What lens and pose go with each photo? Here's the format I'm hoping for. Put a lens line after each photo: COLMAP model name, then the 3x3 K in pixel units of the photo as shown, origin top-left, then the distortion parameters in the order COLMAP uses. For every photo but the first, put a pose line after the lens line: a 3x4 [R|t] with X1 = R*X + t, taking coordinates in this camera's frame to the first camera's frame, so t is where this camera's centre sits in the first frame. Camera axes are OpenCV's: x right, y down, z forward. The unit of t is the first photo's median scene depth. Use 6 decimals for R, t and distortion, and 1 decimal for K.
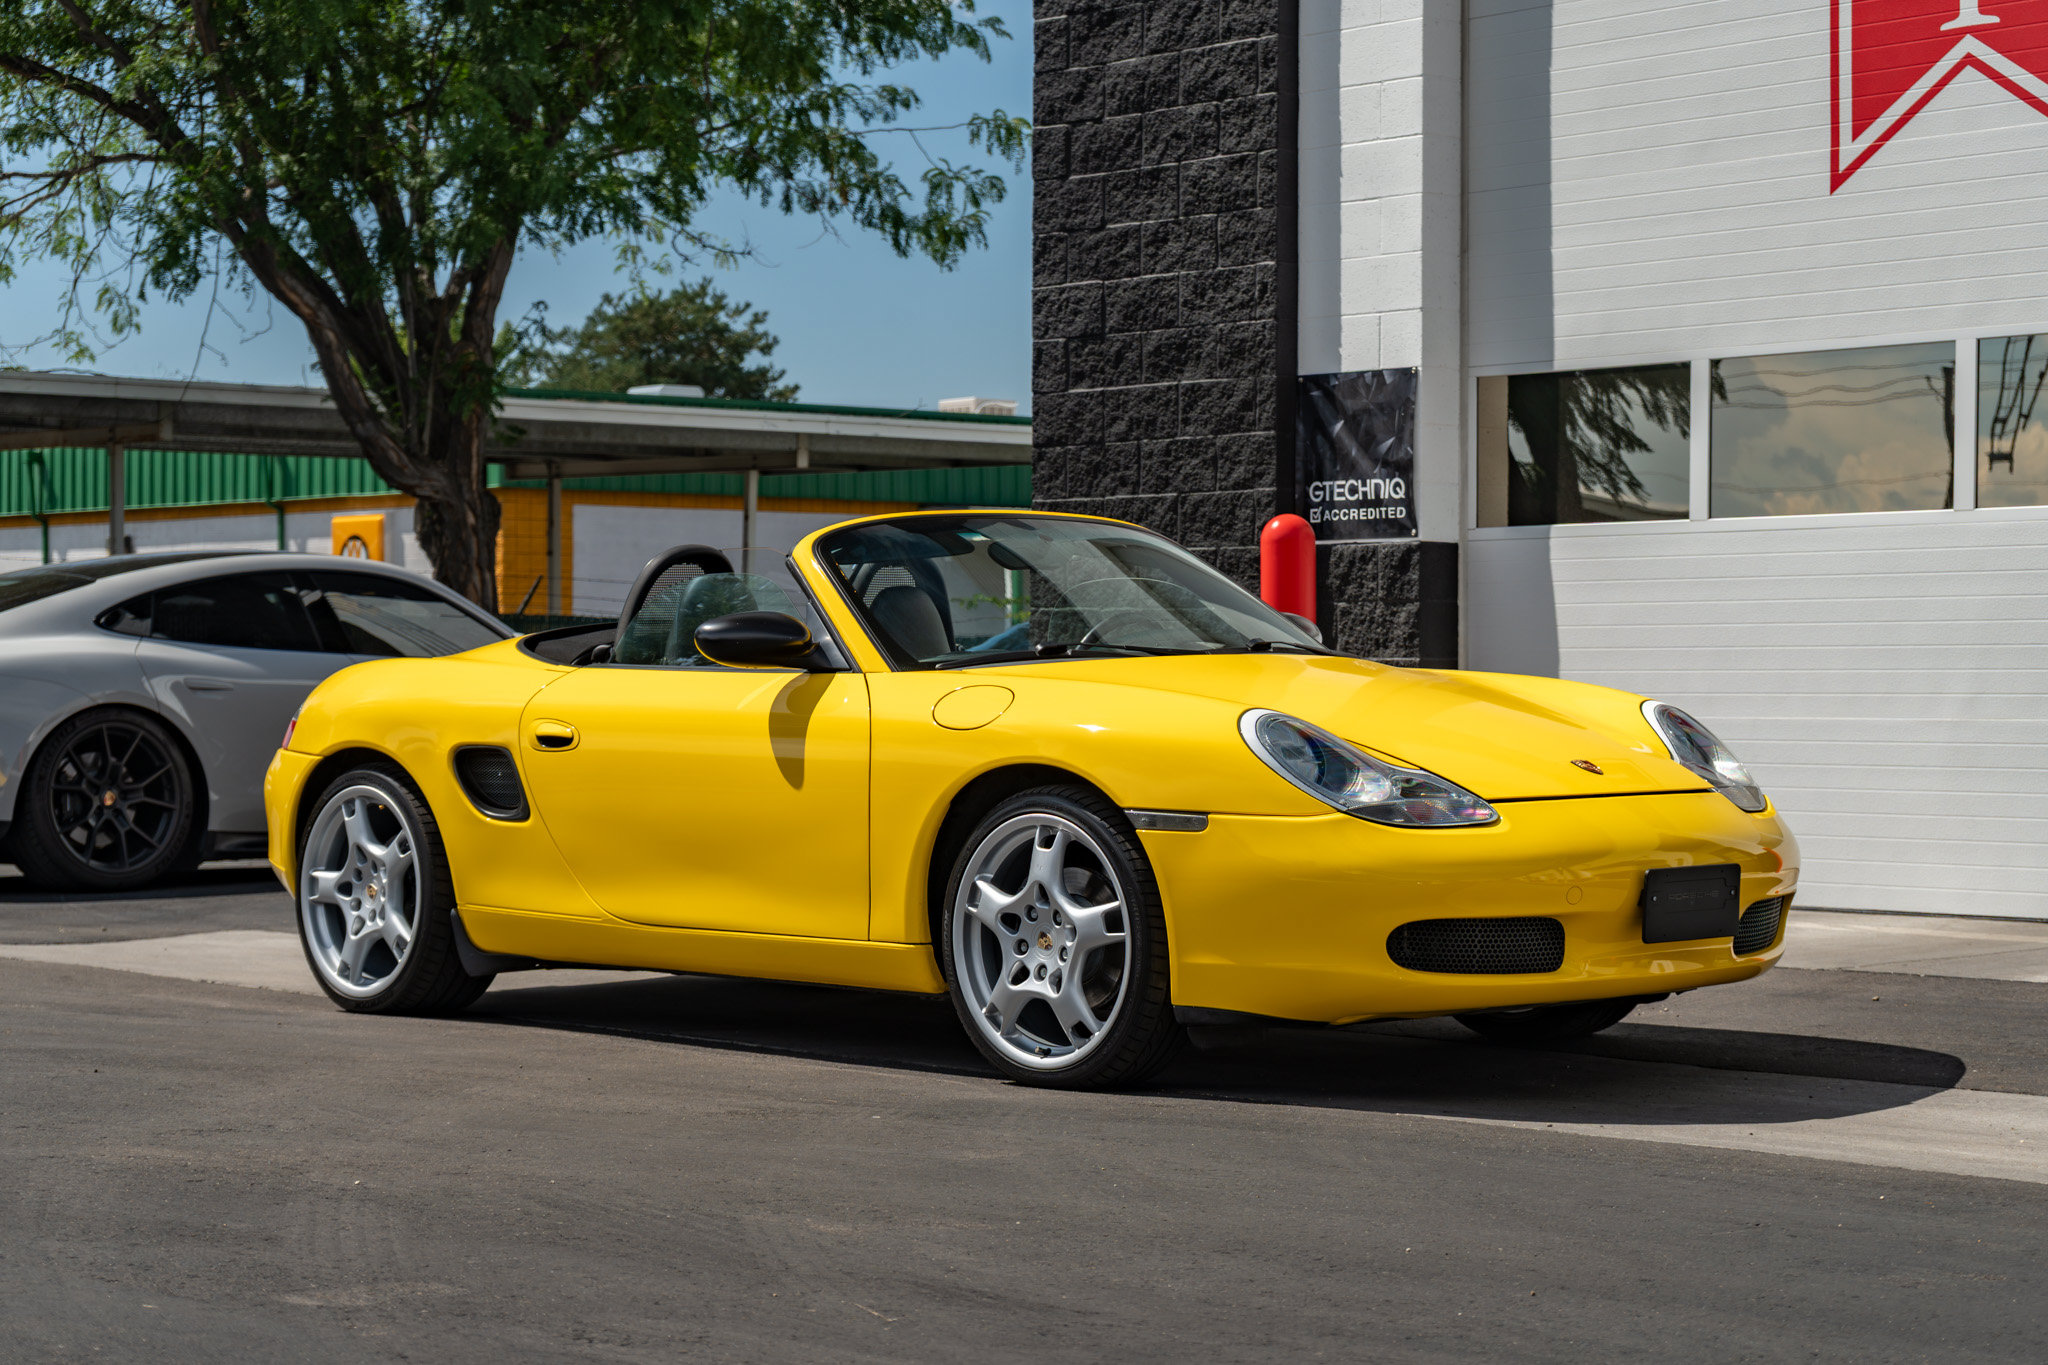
lens RADIAL K [[3866.9, 0, 1024.0], [0, 3866.9, 682.5], [0, 0, 1]] dist [-0.014017, 0.014634]
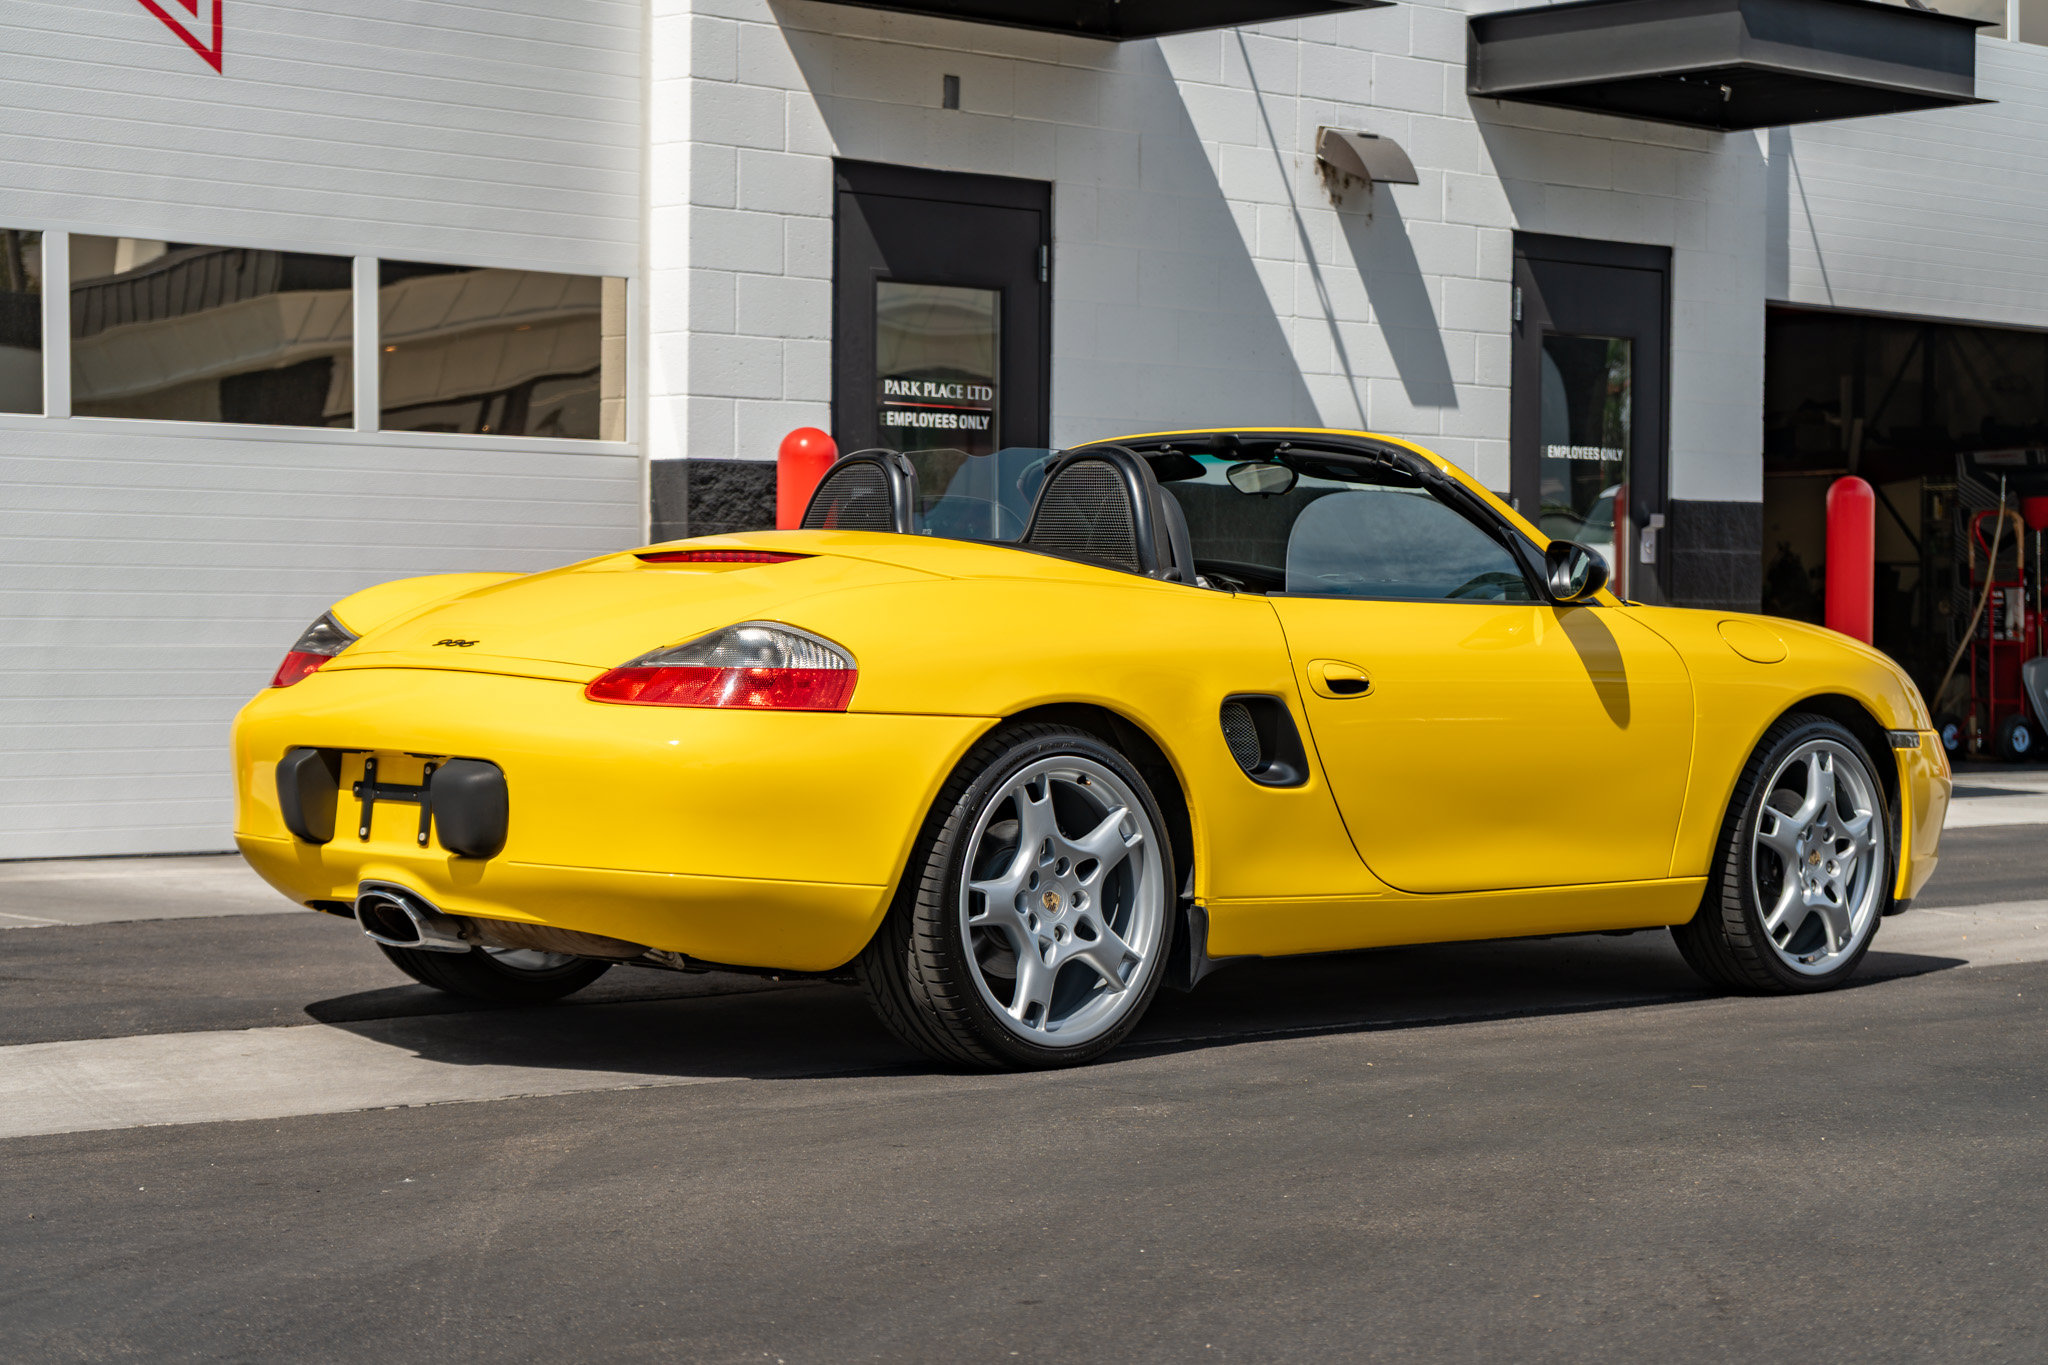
lens RADIAL K [[3866.4, 0, 1024.0], [0, 3866.4, 682.5], [0, 0, 1]] dist [-0.015791, 0.015104]
pose [[-0.009525, -0.017552, 0.999801, -0.584674], [-0.006800, 0.999824, 0.017488, 0.000316], [-0.999932, -0.006632, -0.009643, 0.667700]]
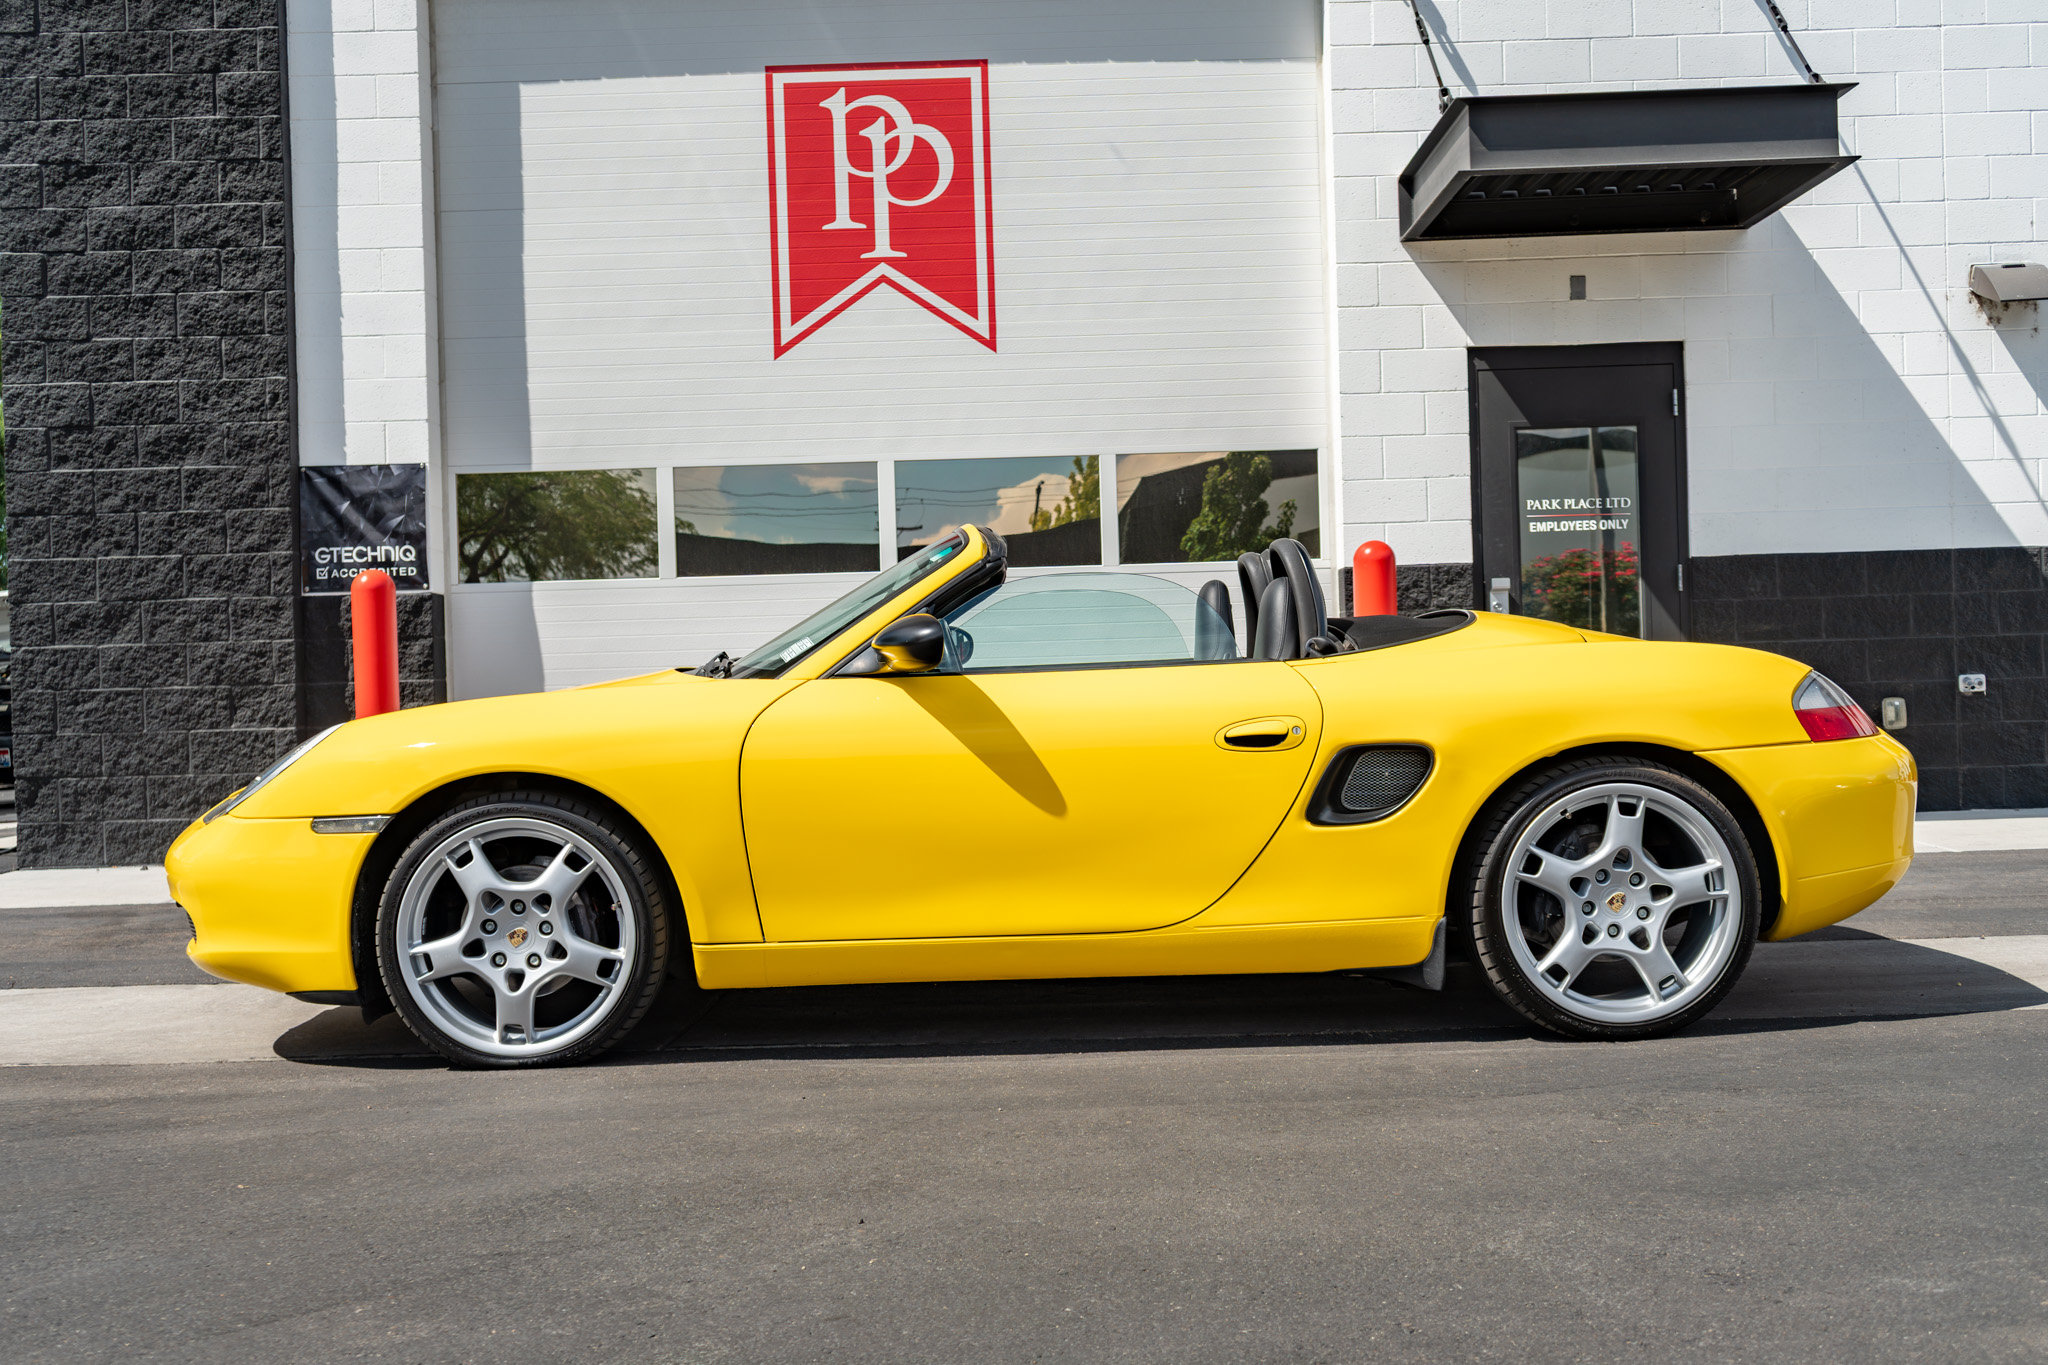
lens RADIAL K [[1922.7, 0, 809.4], [0, 1922.7, 683.6], [0, 0, 1]] dist [0.003021, -0.000469]
pose [[0.674683, -0.018971, 0.737863, -0.286479], [0.029025, 0.999578, -0.000839, -0.000480], [-0.737536, 0.021982, 0.674950, 0.425500]]
